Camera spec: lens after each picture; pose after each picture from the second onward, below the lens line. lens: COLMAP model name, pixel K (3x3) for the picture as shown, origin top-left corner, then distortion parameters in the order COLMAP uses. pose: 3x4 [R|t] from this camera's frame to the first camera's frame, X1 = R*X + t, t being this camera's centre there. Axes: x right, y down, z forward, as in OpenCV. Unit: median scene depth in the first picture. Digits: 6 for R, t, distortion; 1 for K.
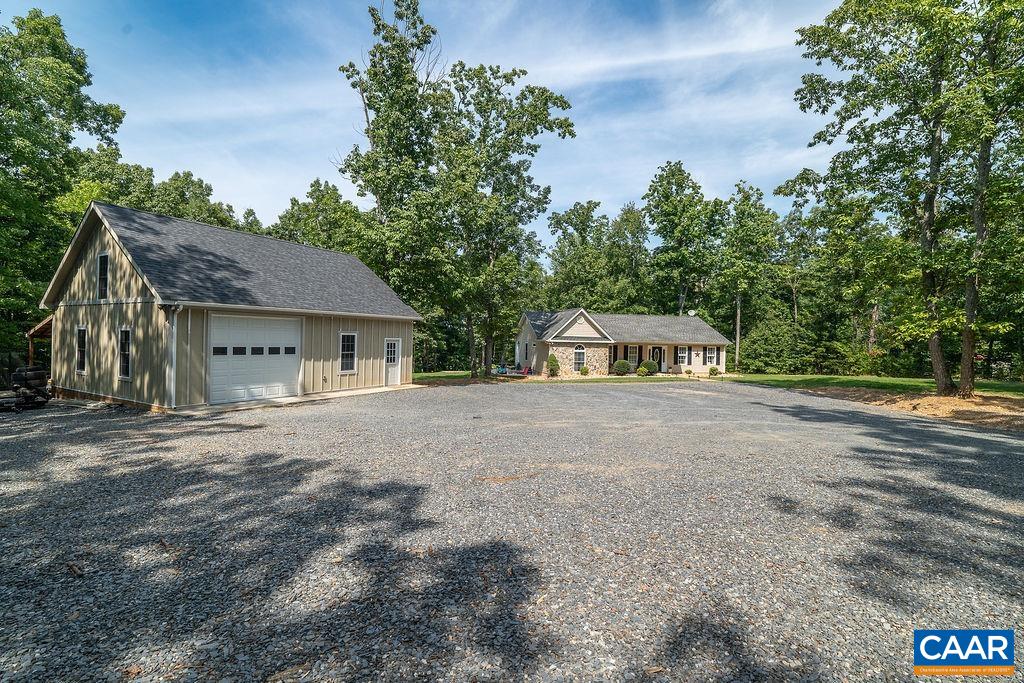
lens RADIAL K [[467.4, 0, 512.9], [0, 467.4, 339.9], [0, 0, 1]] dist [-0.003619, -0.000199]
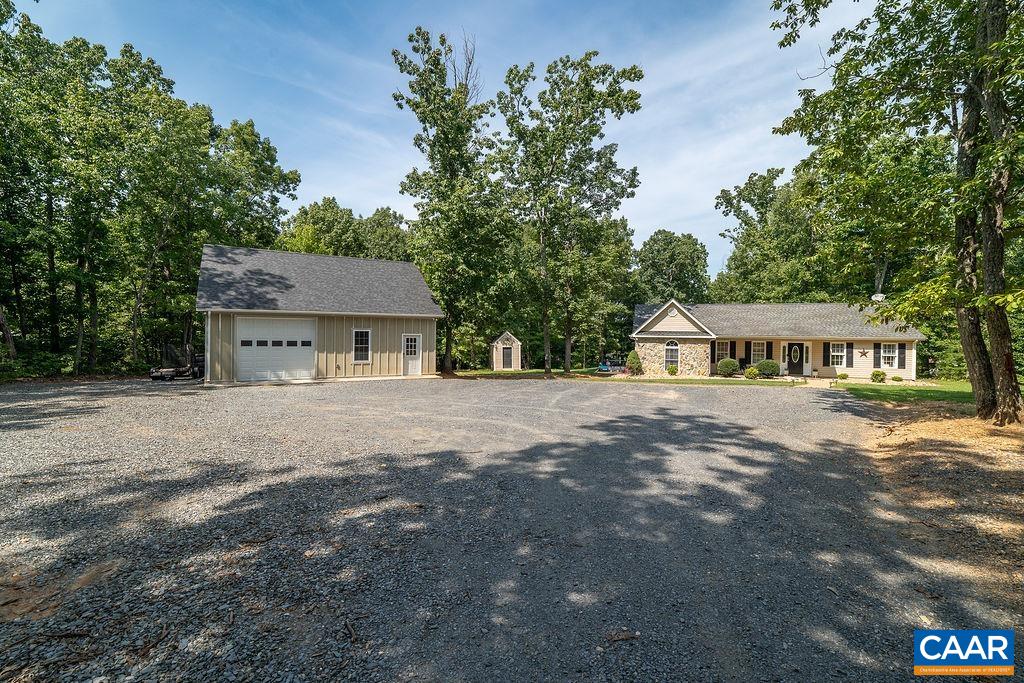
lens RADIAL K [[467.4, 0, 502.5], [0, 467.4, 340.9], [0, 0, 1]] dist [-0.003619, -0.000199]
pose [[0.863900, -0.004515, -0.503644, 0.312715], [0.005750, 0.999983, 0.000899, 0.008518], [0.503631, -0.003673, 0.863911, 0.077344]]
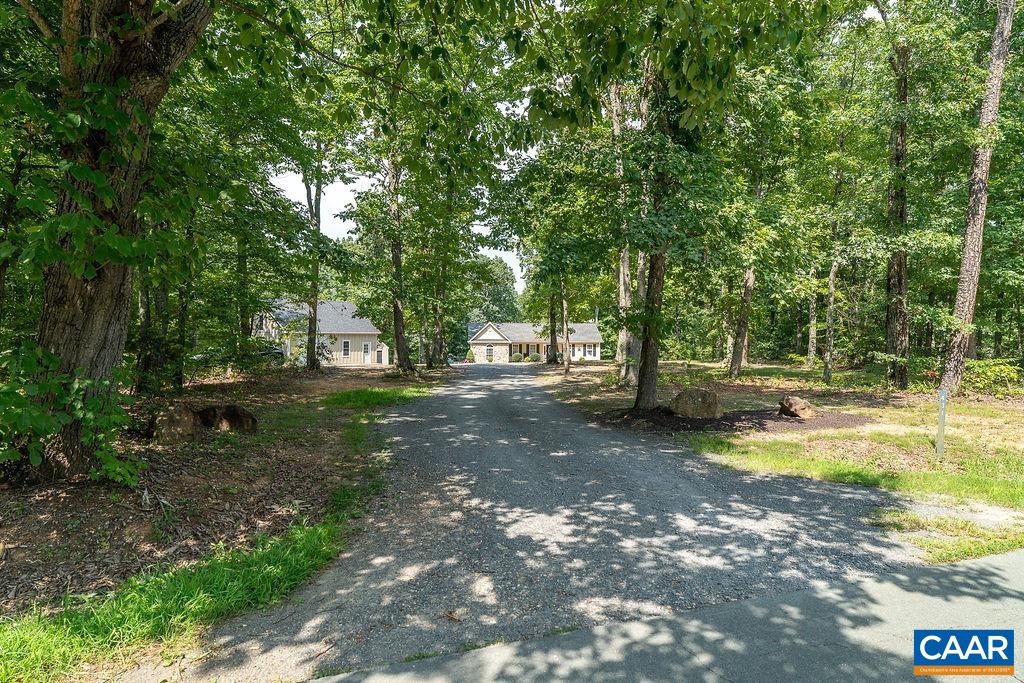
lens RADIAL K [[603.2, 0, 511.8], [0, 603.2, 341.5], [0, 0, 1]] dist [-0.002791, 0.000022]
pose [[0.990126, -0.015407, -0.139334, 0.519075], [0.015573, 0.999879, 0.000106, 0.002489], [0.139315, -0.002275, 0.990245, -1.100246]]
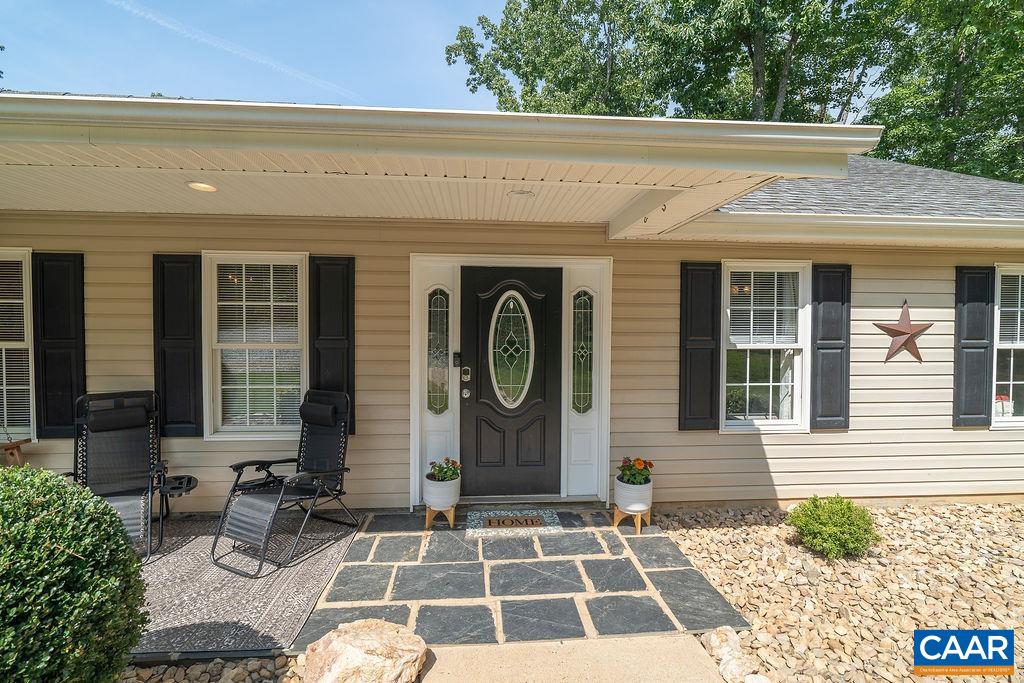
lens RADIAL K [[467.4, 0, 512.5], [0, 467.4, 340.6], [0, 0, 1]] dist [-0.003619, -0.000199]
pose [[0.988140, -0.016778, -0.152639, 0.366187], [0.019644, 0.999658, 0.017287, 0.033070], [0.152296, -0.020080, 0.988131, 1.005360]]
